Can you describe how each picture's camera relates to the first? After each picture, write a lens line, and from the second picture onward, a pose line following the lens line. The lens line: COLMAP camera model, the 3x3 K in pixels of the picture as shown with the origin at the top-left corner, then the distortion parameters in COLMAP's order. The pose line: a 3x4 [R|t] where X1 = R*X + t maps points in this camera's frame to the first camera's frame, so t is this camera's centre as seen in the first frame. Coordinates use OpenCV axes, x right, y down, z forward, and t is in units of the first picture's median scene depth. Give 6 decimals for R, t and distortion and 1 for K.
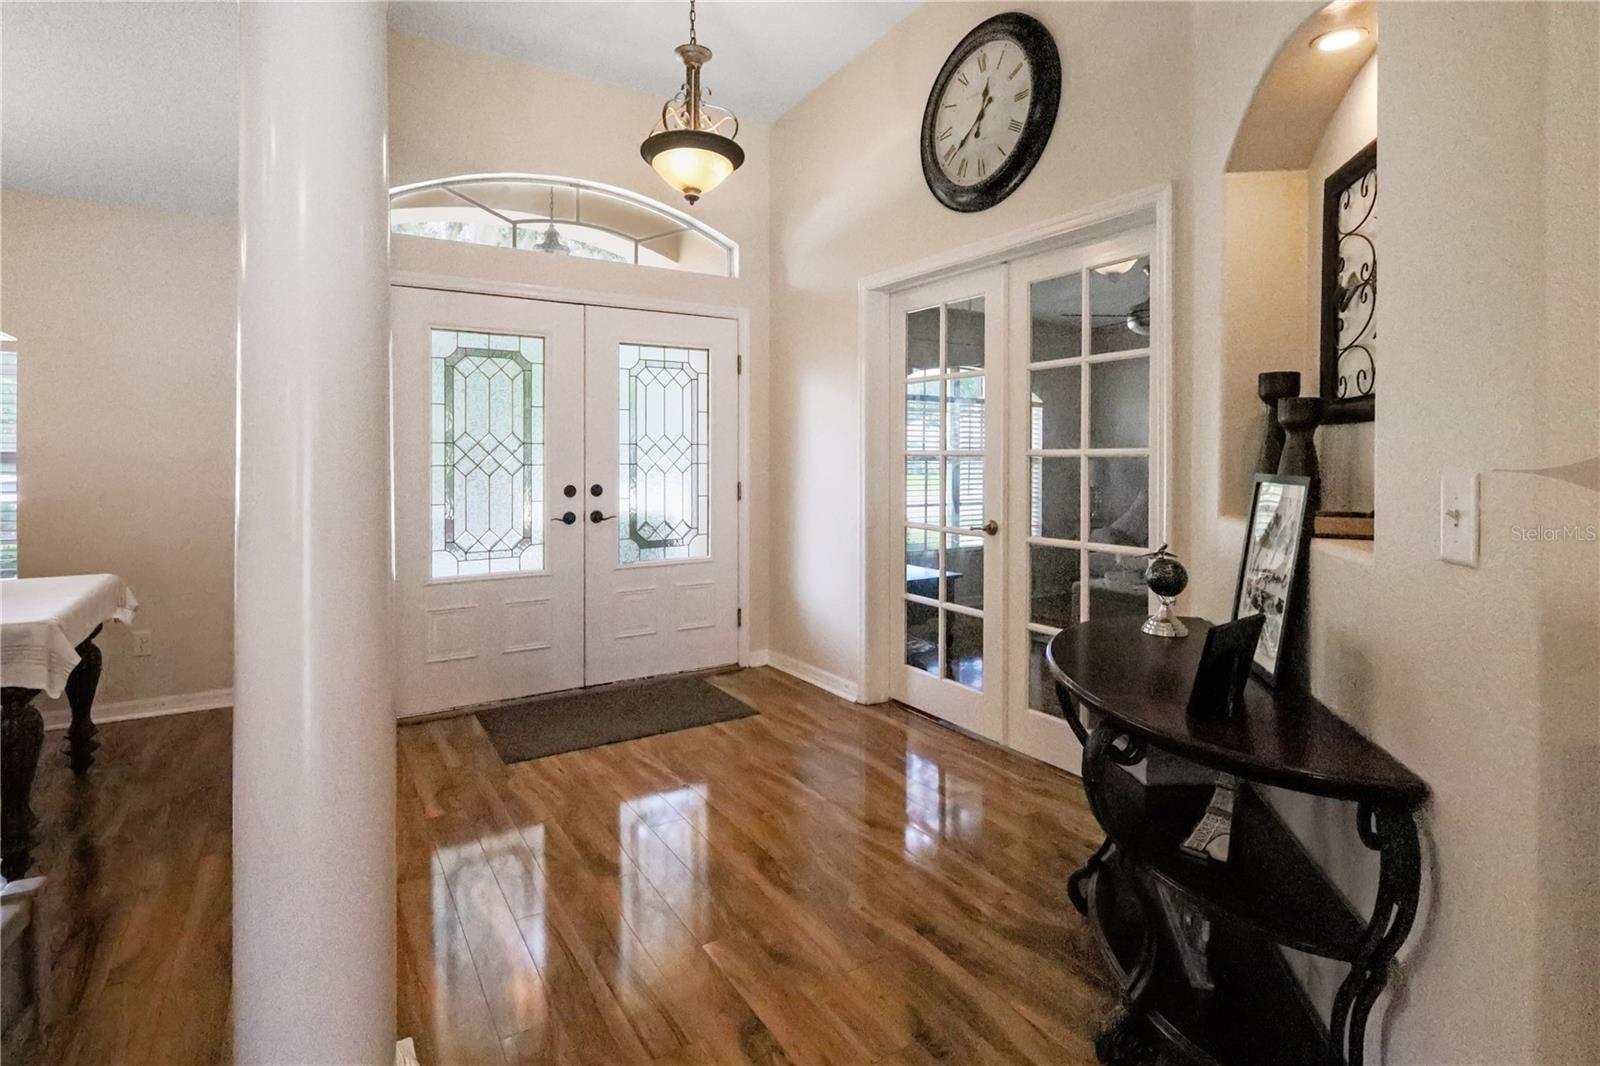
lens RADIAL K [[769.9, 0, 796.6], [0, 769.9, 462.1], [0, 0, 1]] dist [-0.000163, -0.000032]
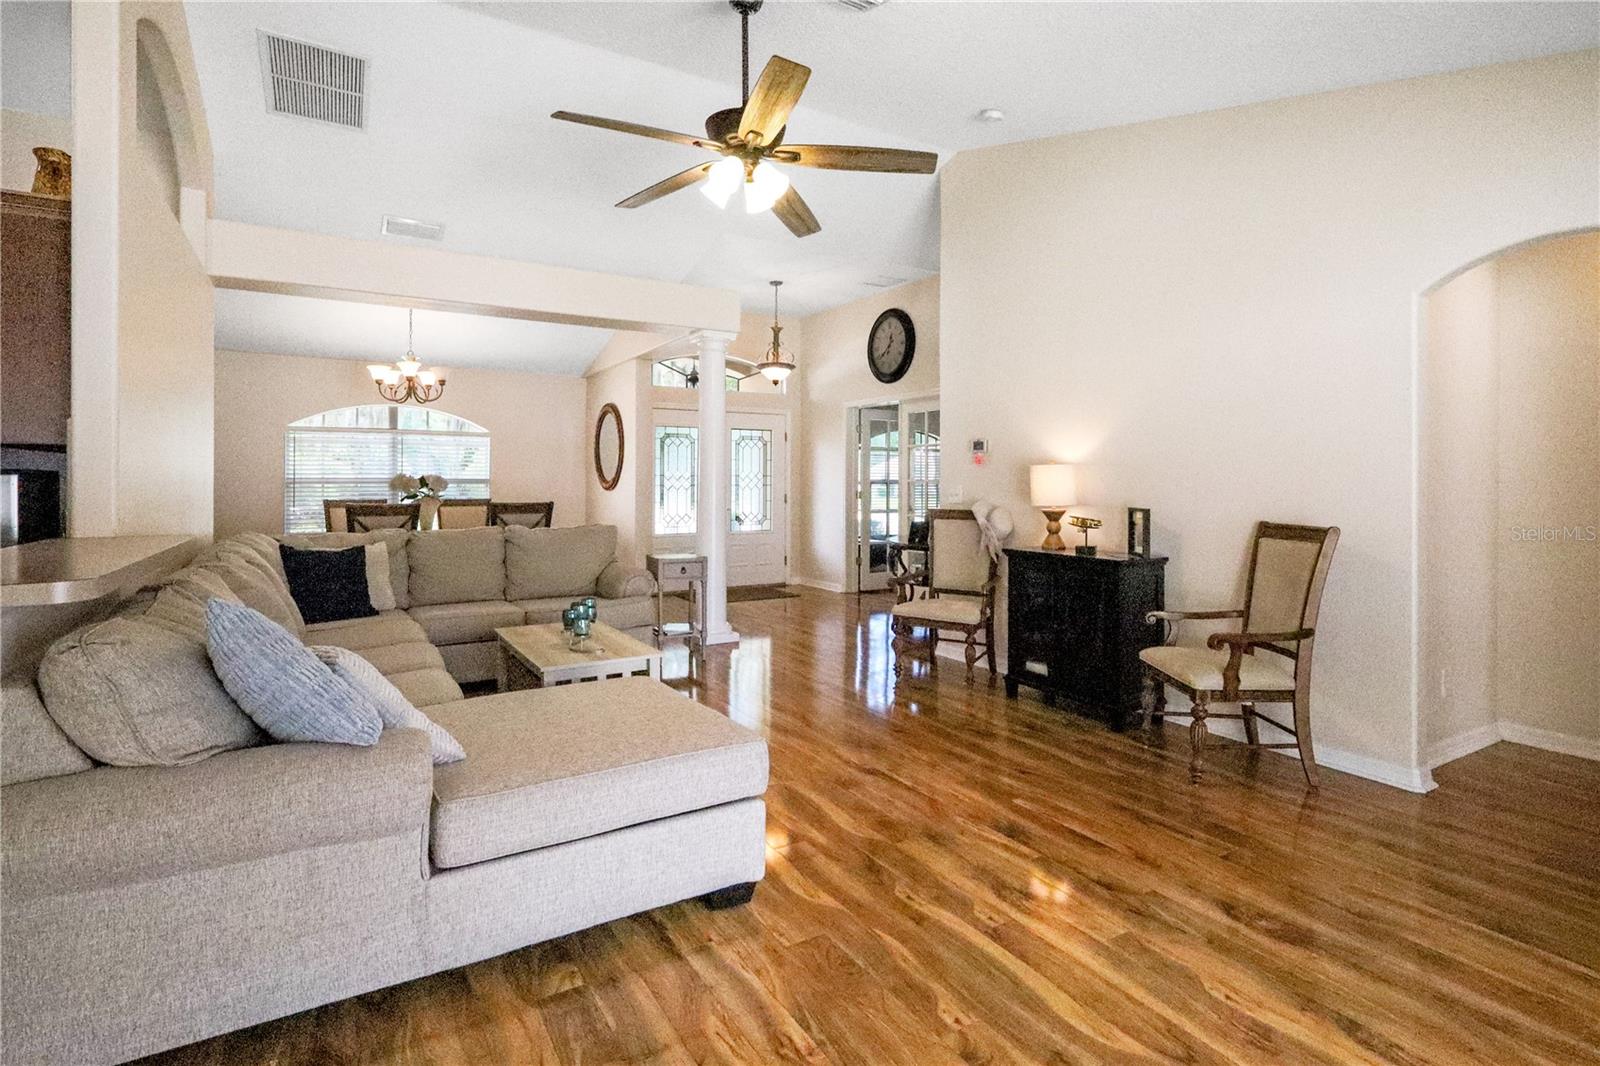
lens RADIAL K [[770.8, 0, 773.8], [0, 770.8, 482.0], [0, 0, 1]] dist [0.002225, 0.000317]
pose [[0.999015, 0.003836, -0.044202, -0.018287], [-0.004092, 0.999975, -0.005697, 0.006078], [0.044179, 0.005872, 0.999006, -1.225905]]
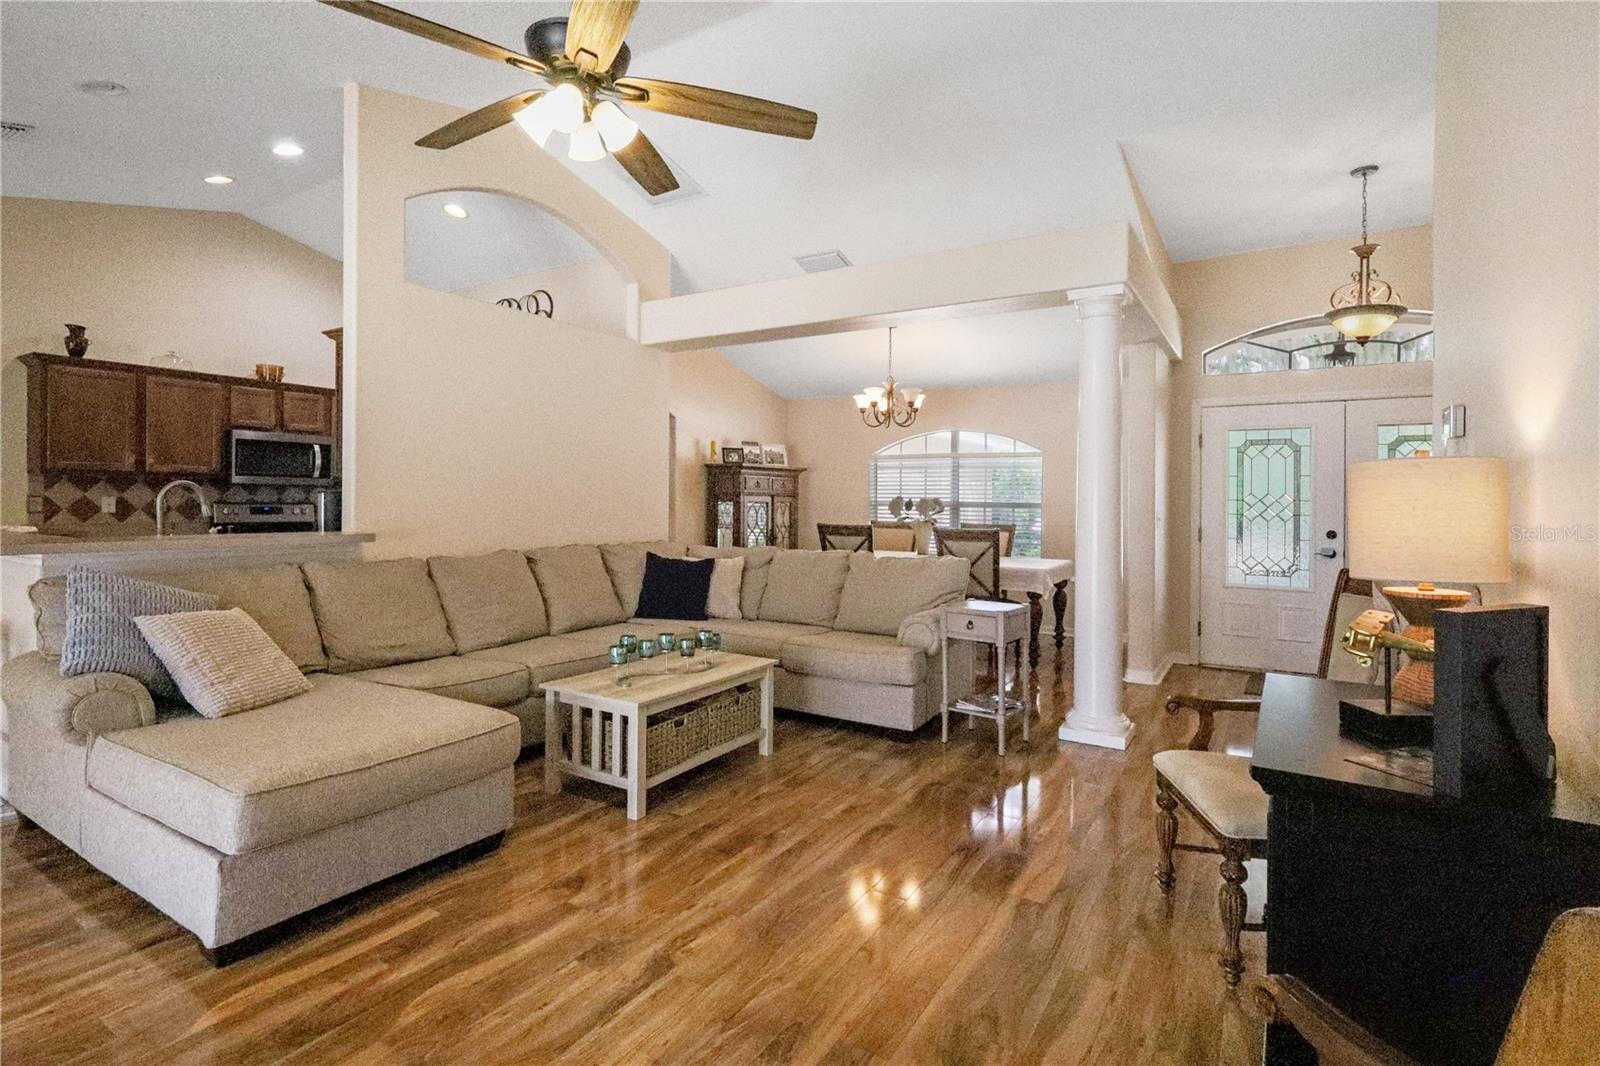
lens RADIAL K [[785.4, 0, 775.9], [0, 785.4, 496.7], [0, 0, 1]] dist [0.004193, 0.000653]
pose [[0.422521, 0.002986, -0.906348, 0.597487], [-0.020489, 0.999770, -0.006258, -0.001998], [0.906122, 0.021214, 0.422485, -0.541317]]
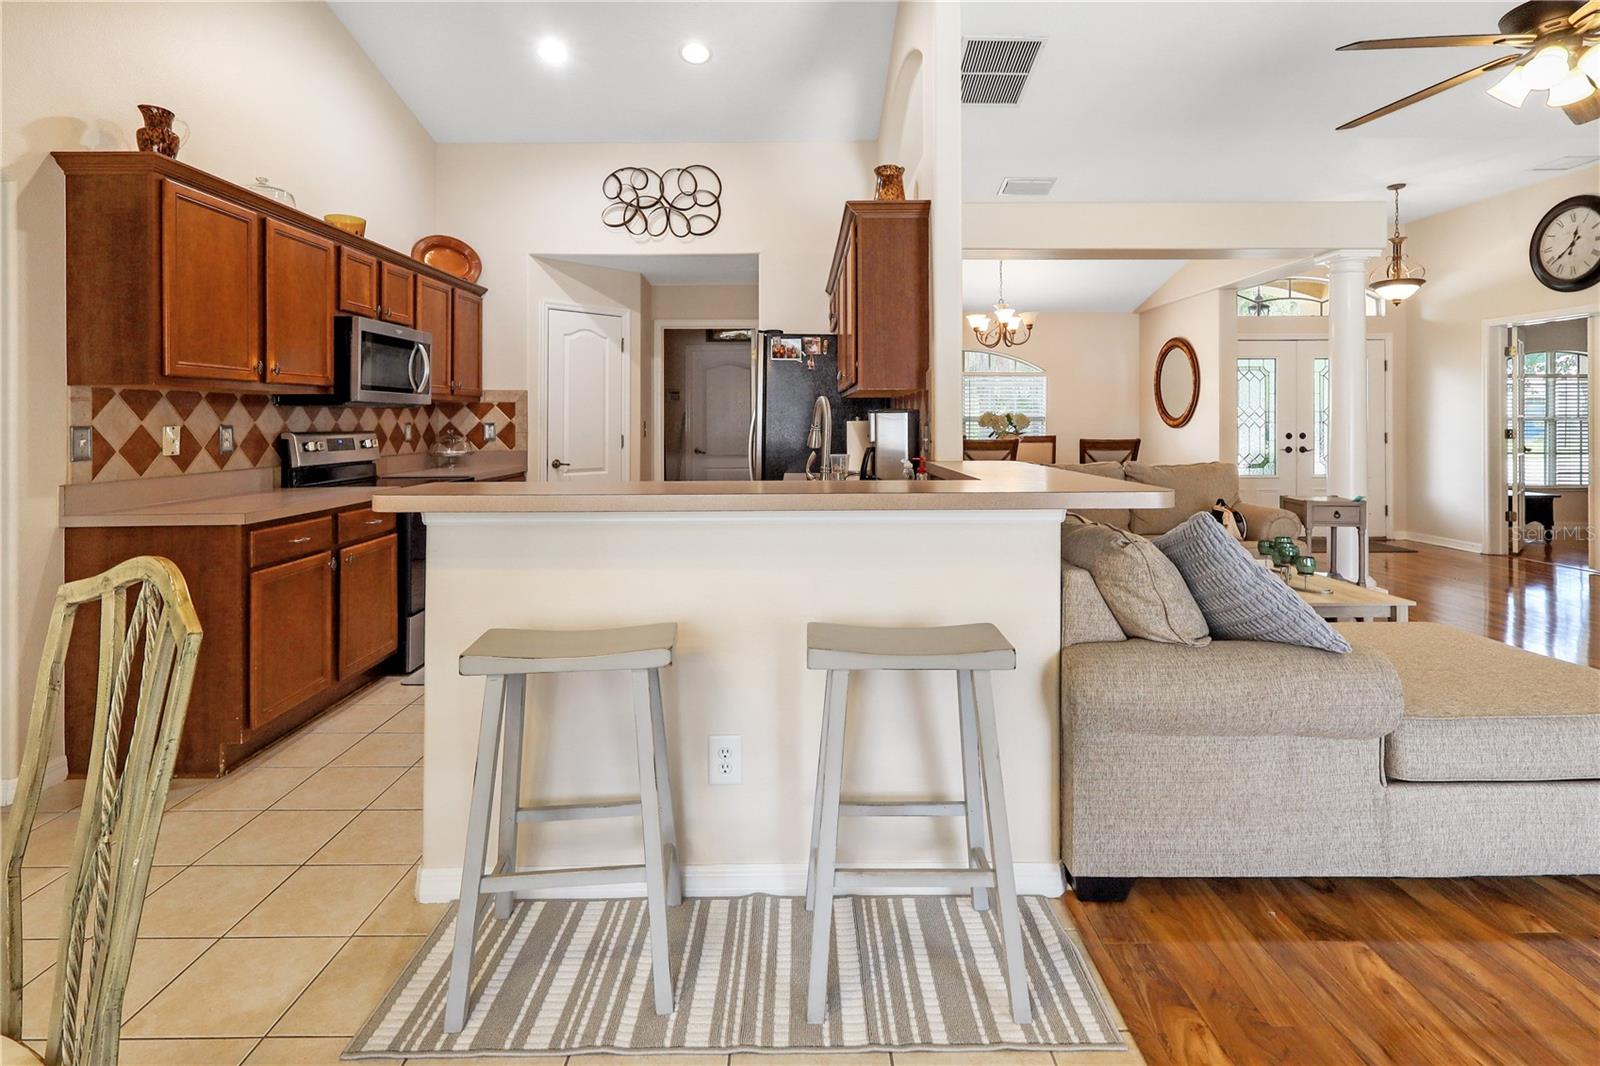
lens RADIAL K [[775.5, 0, 803.8], [0, 775.5, 419.7], [0, 0, 1]] dist [-0.000646, 0.000044]
pose [[0.845726, -0.002274, -0.533612, -0.295972], [-0.001598, 0.999976, -0.006795, 0.012056], [0.533615, 0.006600, 0.845702, -1.390722]]
